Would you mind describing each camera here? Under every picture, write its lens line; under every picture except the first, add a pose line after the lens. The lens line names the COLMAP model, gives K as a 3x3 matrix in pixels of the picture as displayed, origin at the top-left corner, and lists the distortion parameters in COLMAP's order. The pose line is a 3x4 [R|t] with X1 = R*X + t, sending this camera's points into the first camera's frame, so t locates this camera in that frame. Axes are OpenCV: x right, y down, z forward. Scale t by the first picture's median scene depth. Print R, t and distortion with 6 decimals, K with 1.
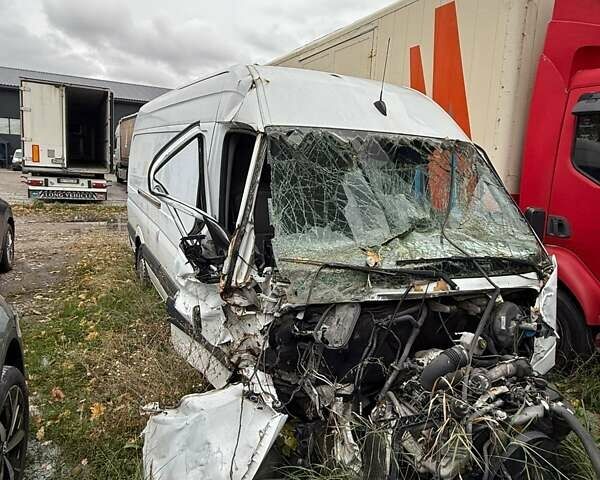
lens RADIAL K [[429.8, 0, 297.8], [0, 429.8, 231.2], [0, 0, 1]] dist [0.000199, 0.002090]
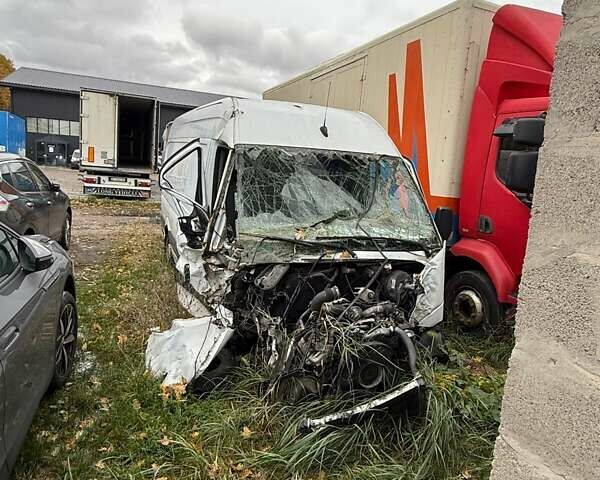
lens RADIAL K [[429.8, 0, 297.8], [0, 429.8, 231.2], [0, 0, 1]] dist [0.000199, 0.002090]
pose [[0.994844, 0.035271, -0.095090, 0.283627], [-0.036106, 0.999323, -0.007075, 0.057286], [0.094776, 0.010472, 0.995444, -0.445711]]
